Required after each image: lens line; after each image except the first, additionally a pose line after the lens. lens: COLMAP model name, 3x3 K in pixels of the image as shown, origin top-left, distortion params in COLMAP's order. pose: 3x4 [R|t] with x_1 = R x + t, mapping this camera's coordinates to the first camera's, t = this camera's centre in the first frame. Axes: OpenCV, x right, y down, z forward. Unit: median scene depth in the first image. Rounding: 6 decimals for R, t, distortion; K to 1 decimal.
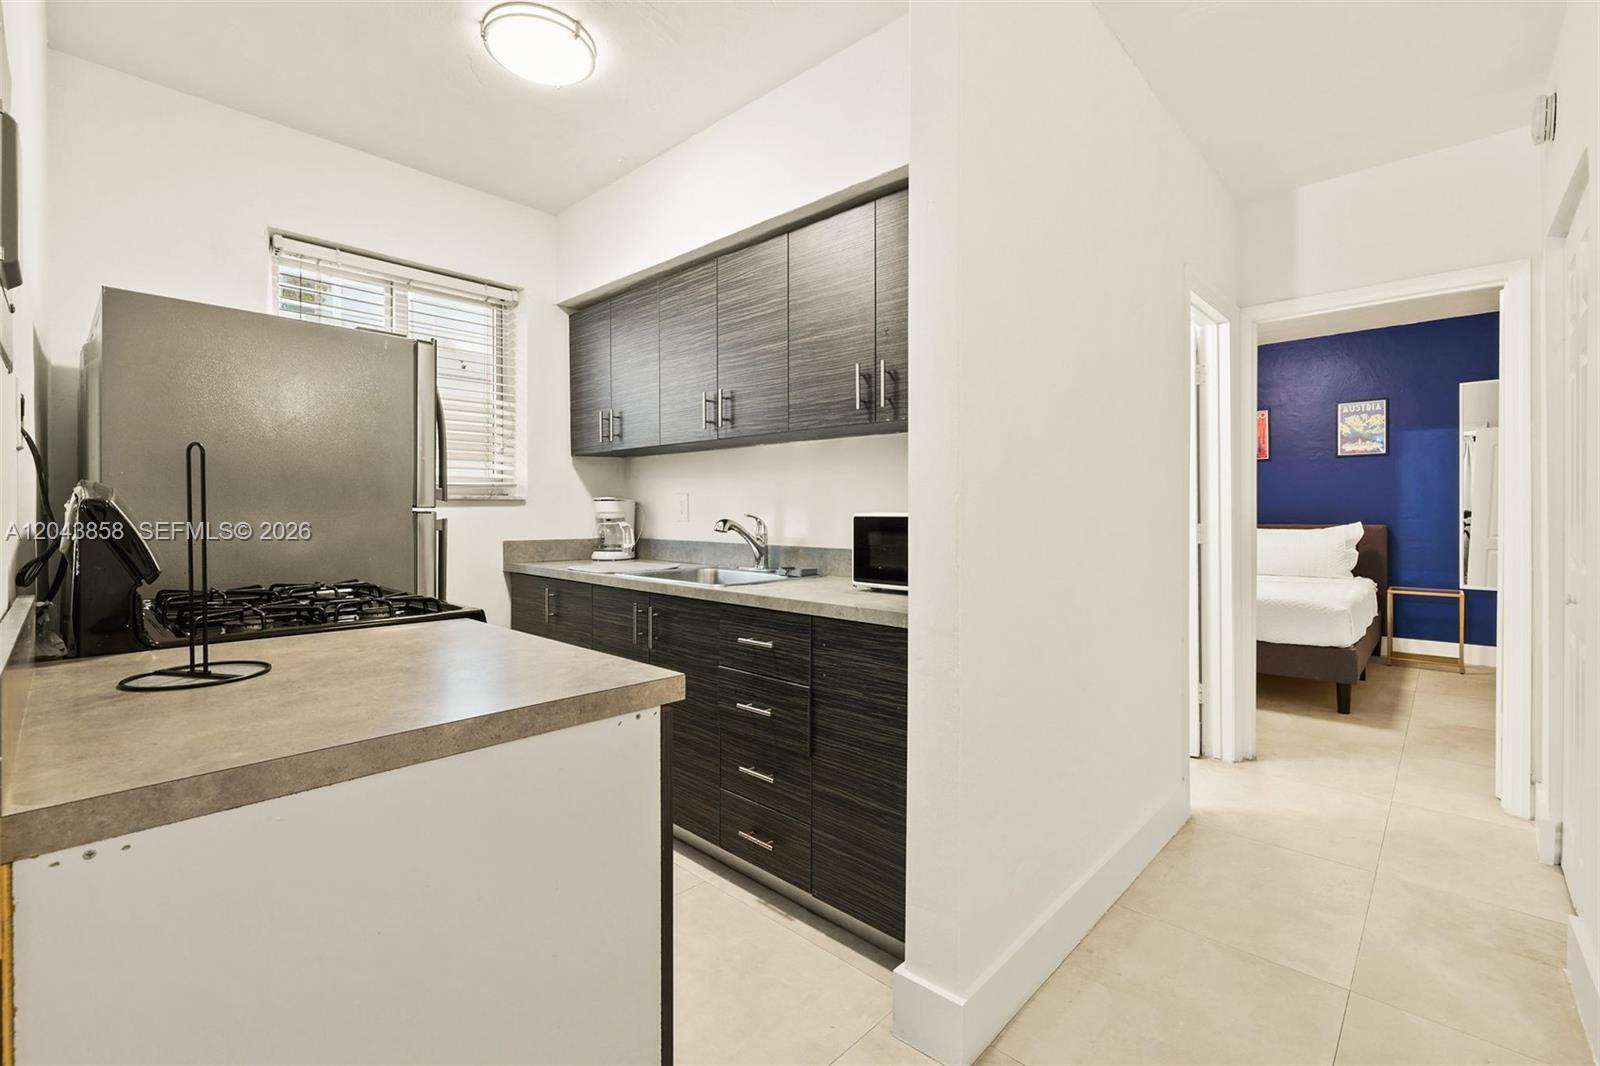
lens RADIAL K [[690.9, 0, 794.2], [0, 690.9, 514.6], [0, 0, 1]] dist [-0.001062, -0.000184]
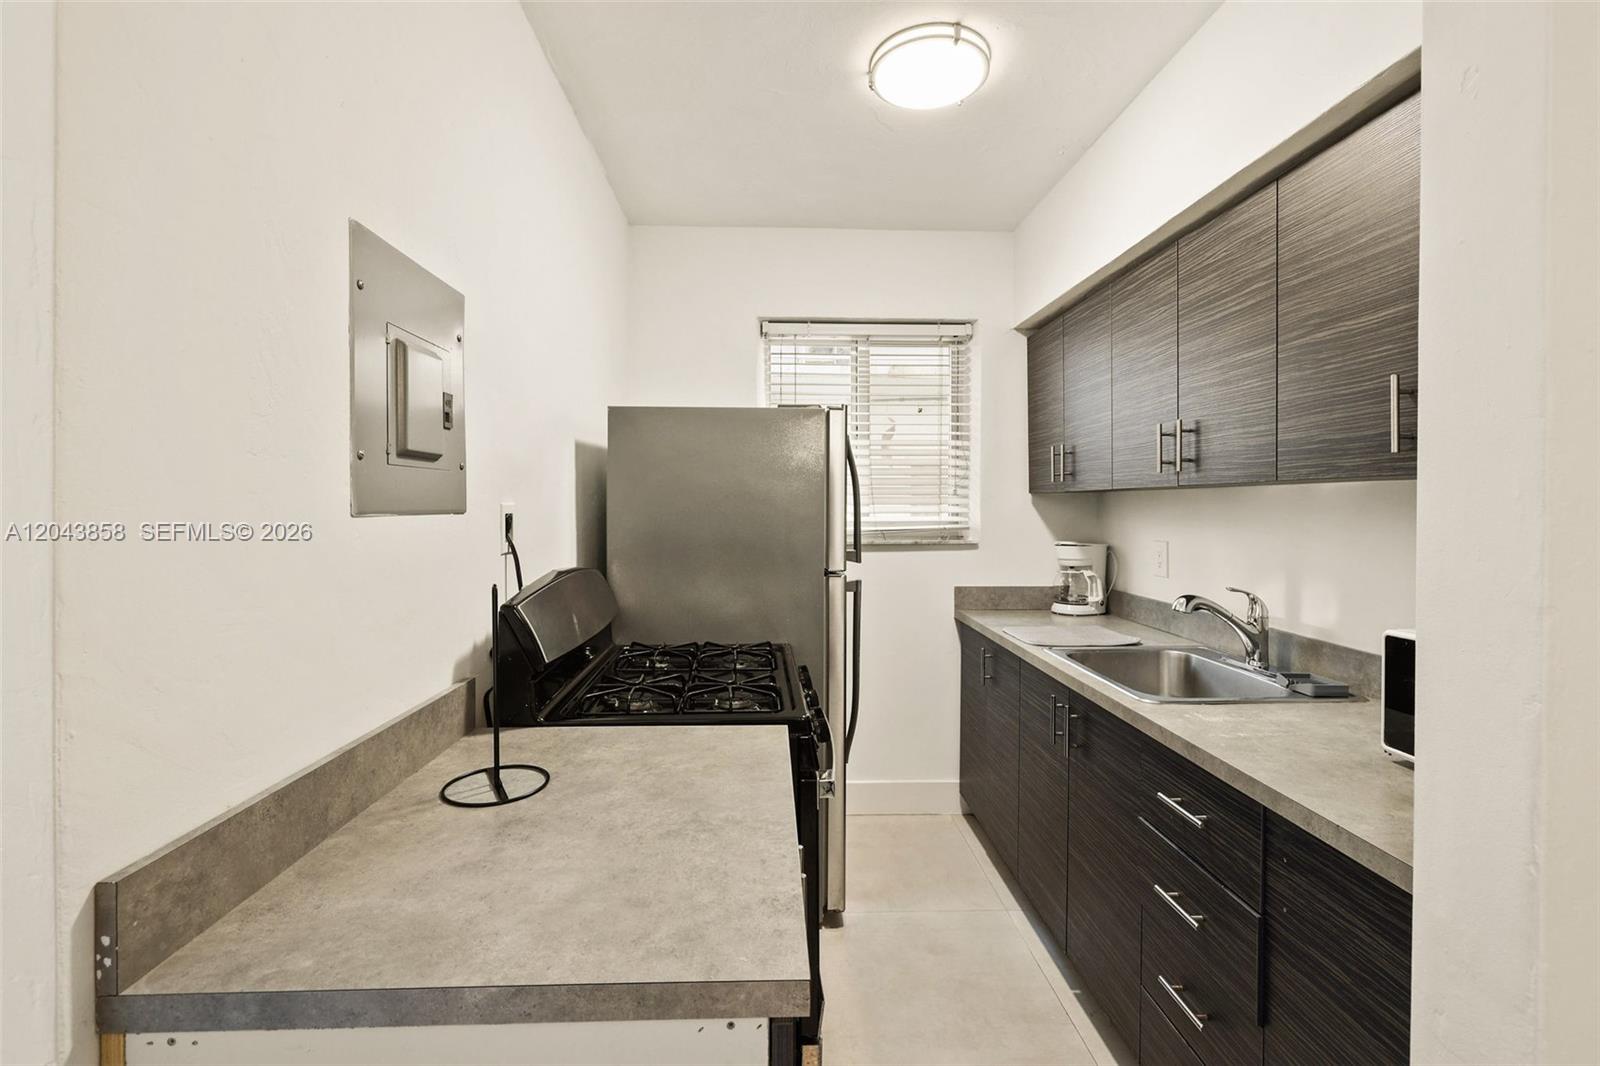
lens RADIAL K [[690.9, 0, 794.2], [0, 690.9, 514.6], [0, 0, 1]] dist [-0.001062, -0.000184]
pose [[0.717495, 0.005808, -0.696539, 0.103698], [-0.002367, 0.999980, 0.005900, -0.078763], [0.696559, -0.002585, 0.717494, 0.177721]]
